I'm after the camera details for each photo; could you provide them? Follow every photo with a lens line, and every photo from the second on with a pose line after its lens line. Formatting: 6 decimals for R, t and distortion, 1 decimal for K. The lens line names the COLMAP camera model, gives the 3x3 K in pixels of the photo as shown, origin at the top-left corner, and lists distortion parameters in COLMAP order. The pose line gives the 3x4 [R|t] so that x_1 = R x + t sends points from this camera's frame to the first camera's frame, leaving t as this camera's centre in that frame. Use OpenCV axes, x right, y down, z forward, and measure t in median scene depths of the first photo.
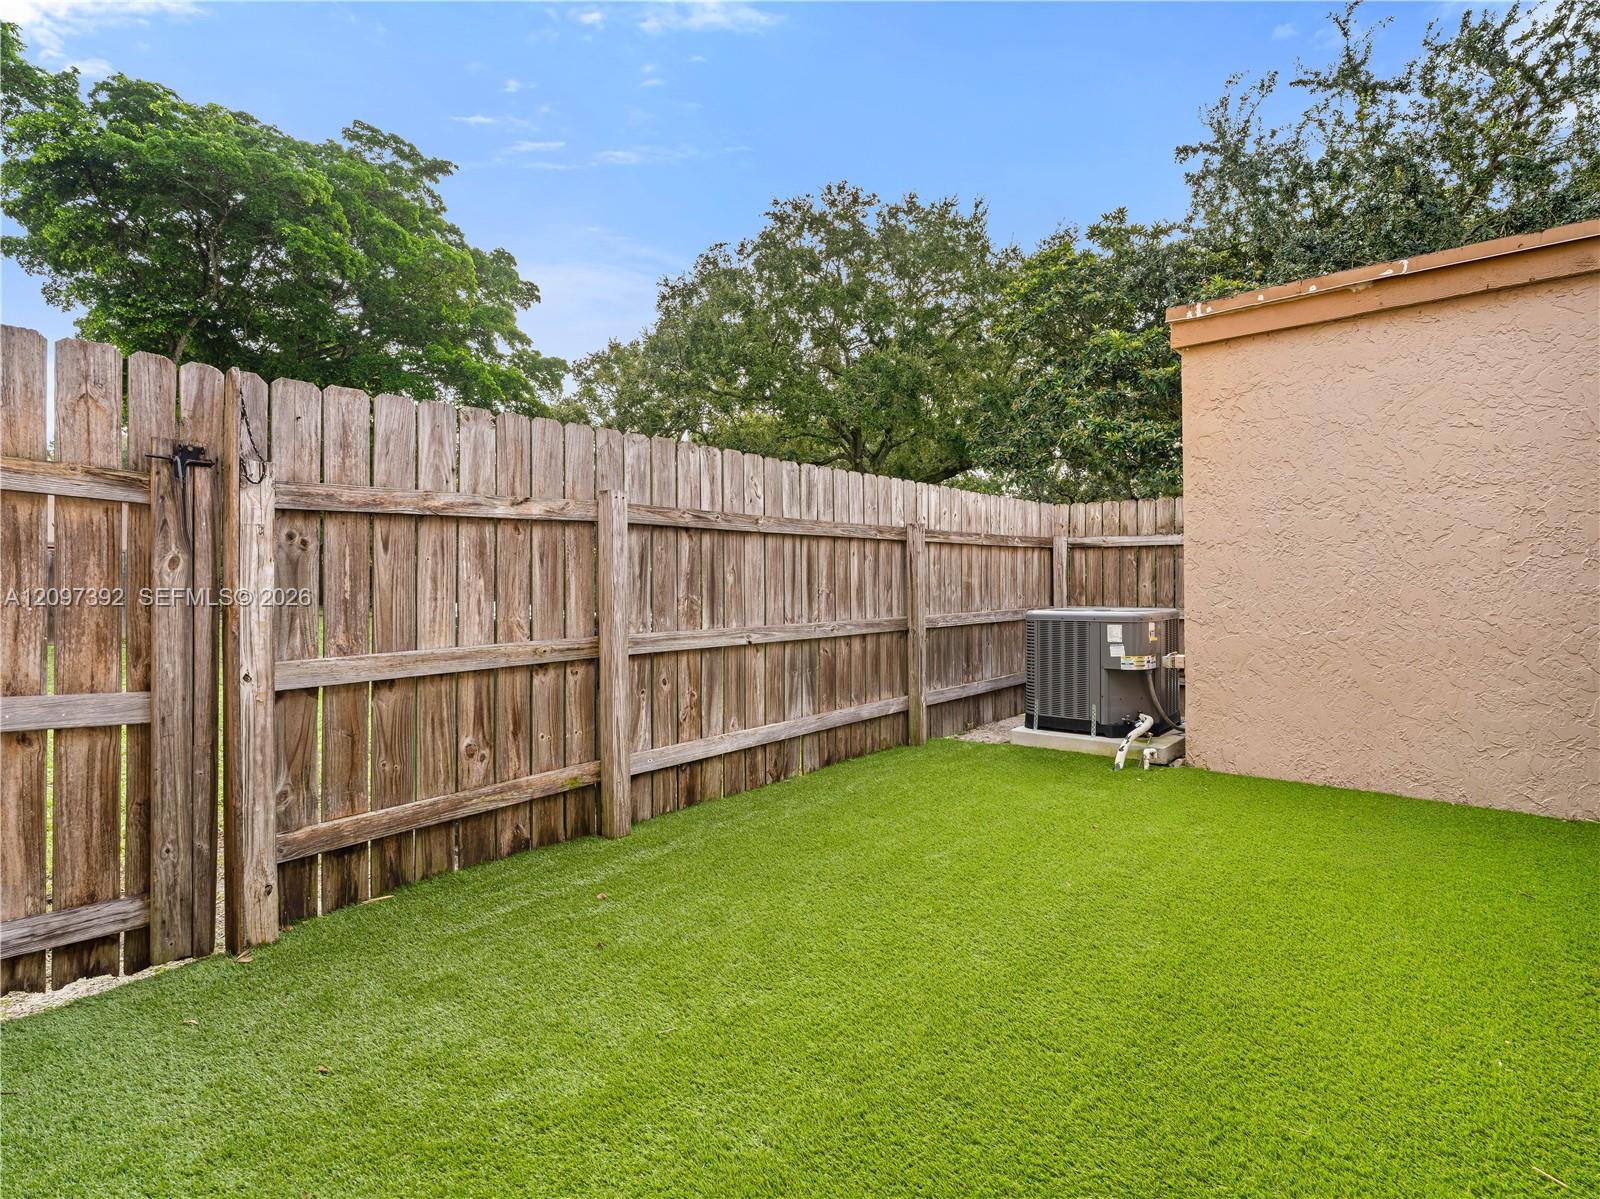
lens RADIAL K [[804.6, 0, 807.5], [0, 804.6, 602.9], [0, 0, 1]] dist [-0.006563, 0.000838]
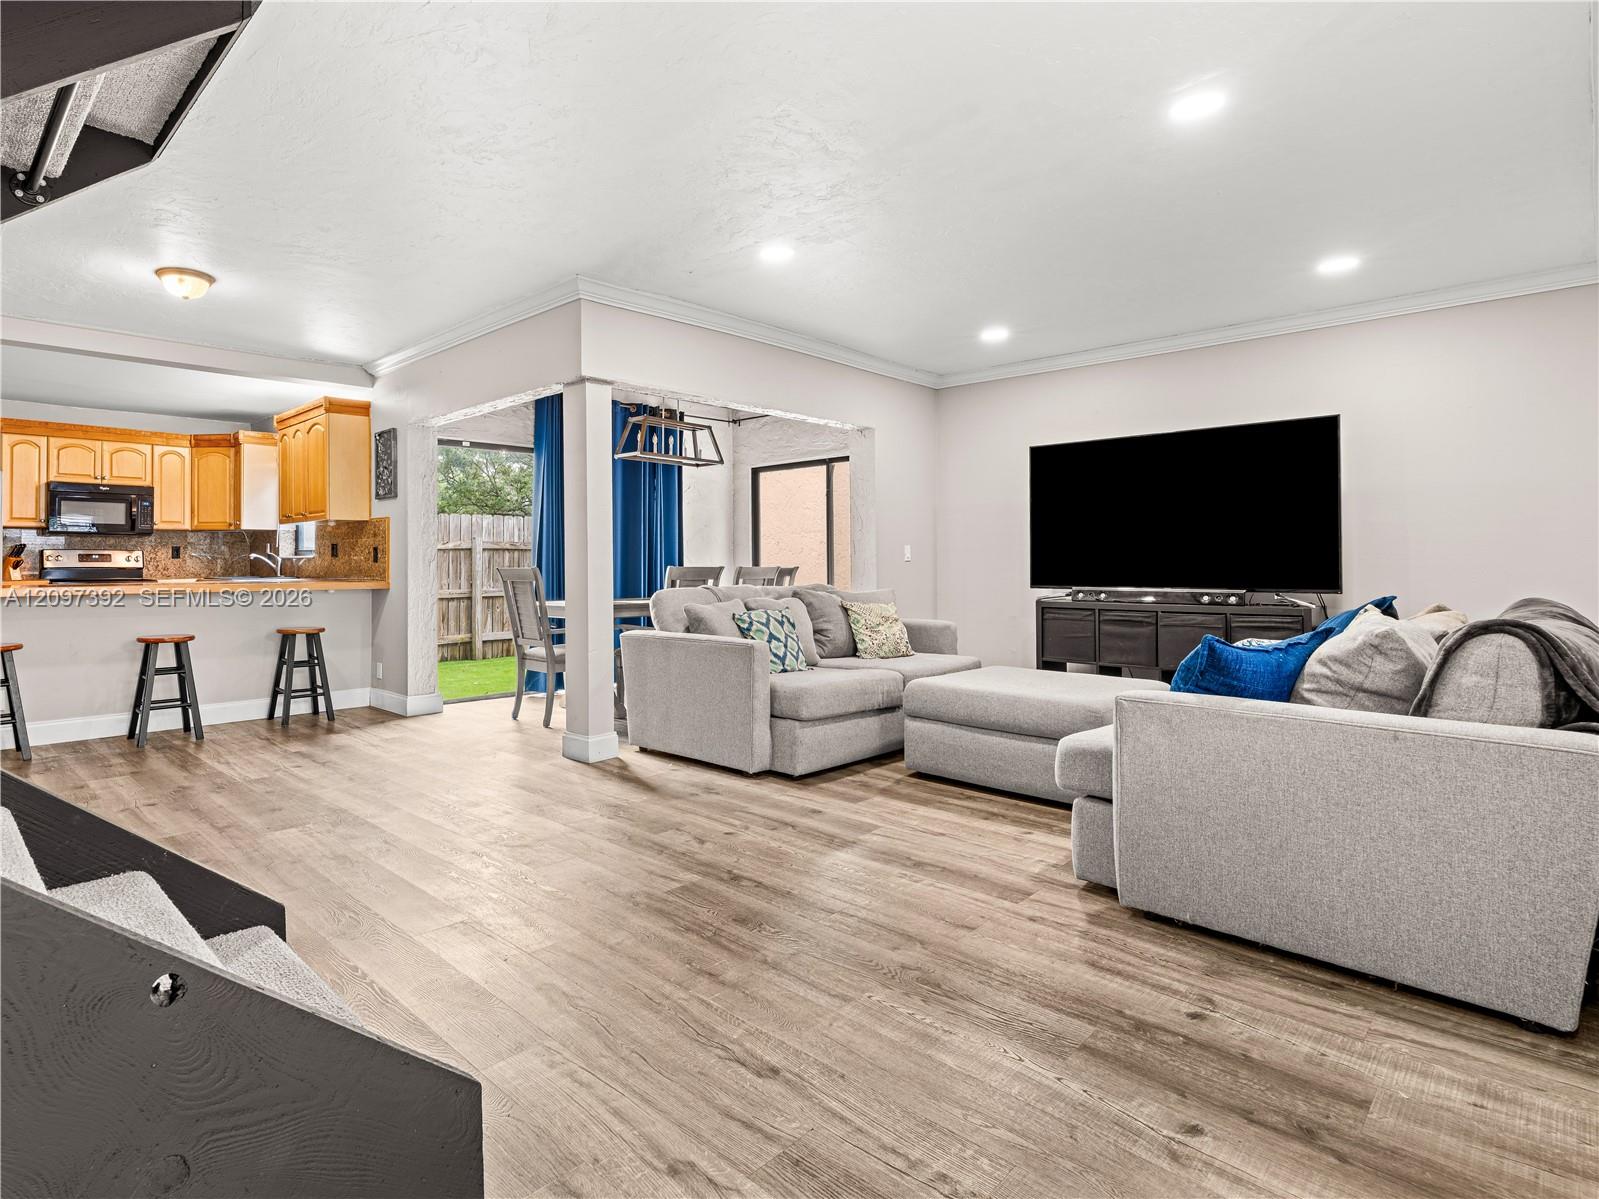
lens RADIAL K [[846.9, 0, 692.7], [0, 846.9, 551.4], [0, 0, 1]] dist [-0.004817, 0.000468]
pose [[0.999013, -0.002490, -0.044343, 0.613286], [0.000547, 0.999042, -0.043763, 0.036753], [0.044410, 0.043696, 0.998057, -1.837690]]
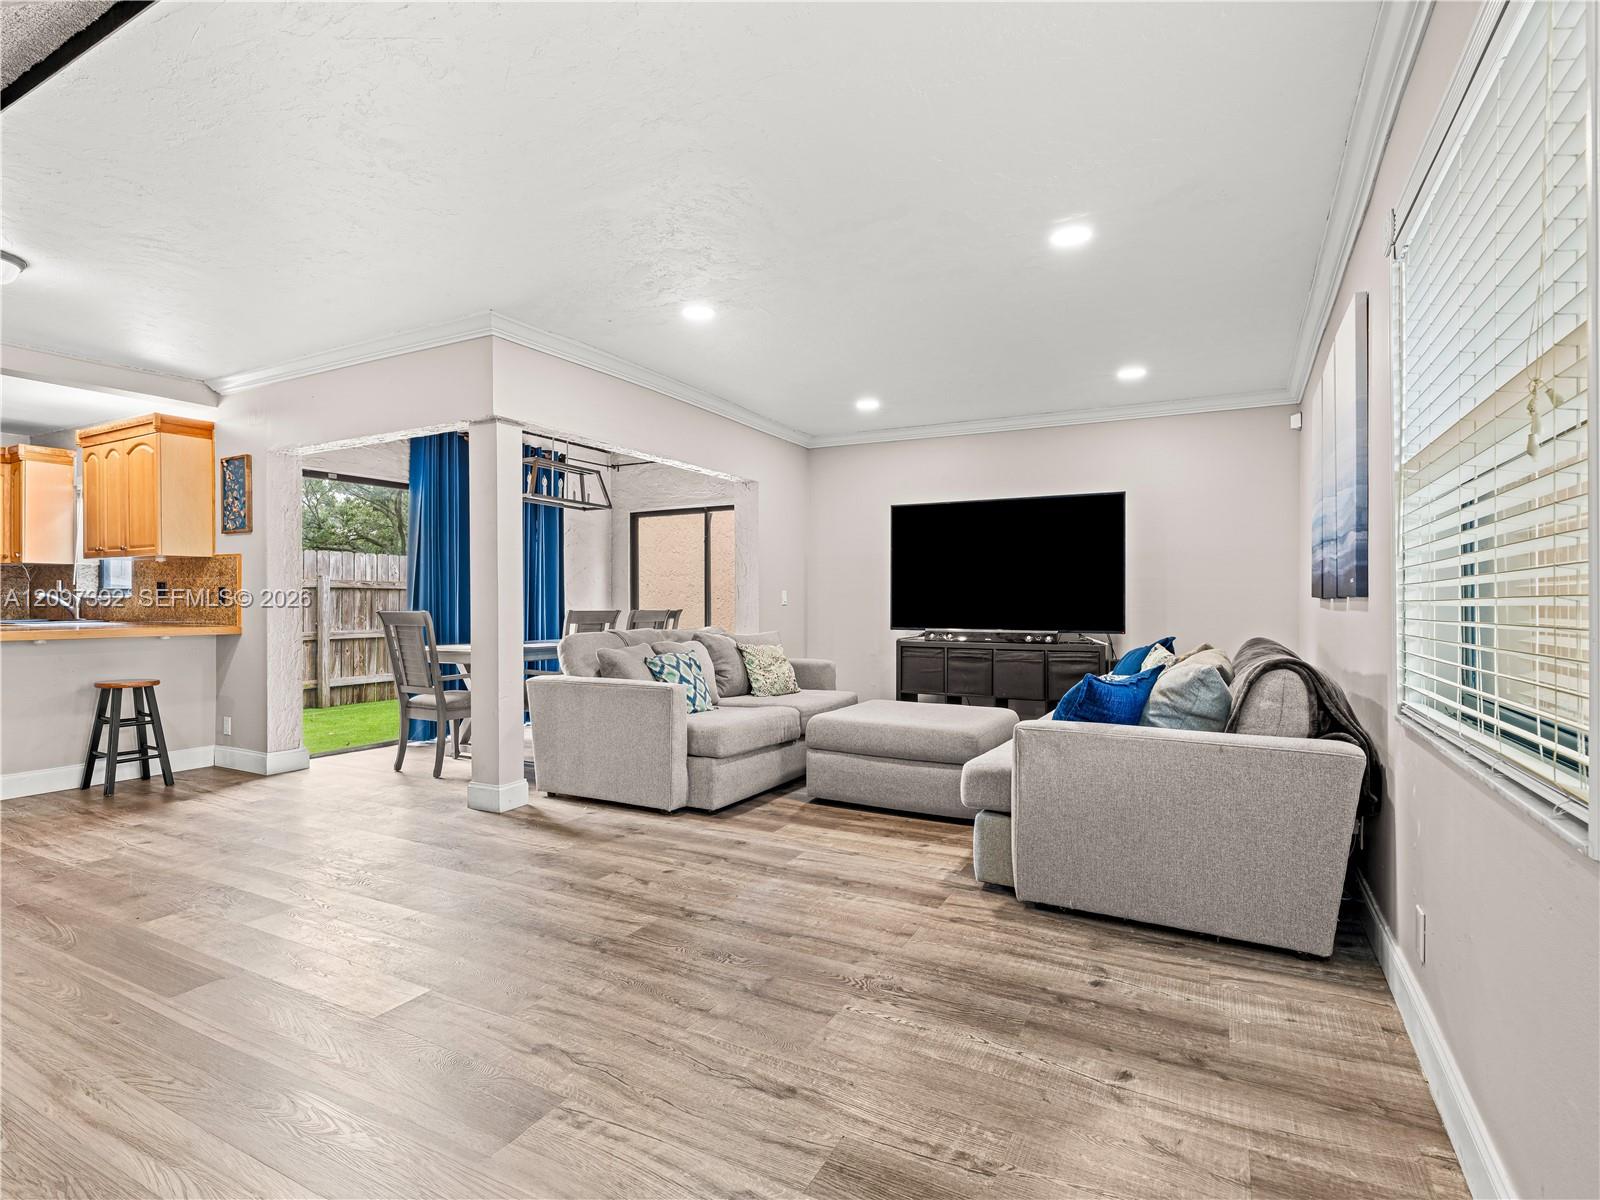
lens RADIAL K [[804.6, 0, 797.5], [0, 804.6, 602.5], [0, 0, 1]] dist [-0.006563, 0.000838]
pose [[0.962337, 0.004025, 0.271830, 0.502218], [0.003802, 0.999593, -0.028262, 0.025092], [-0.271833, 0.028231, 0.961930, -1.825757]]
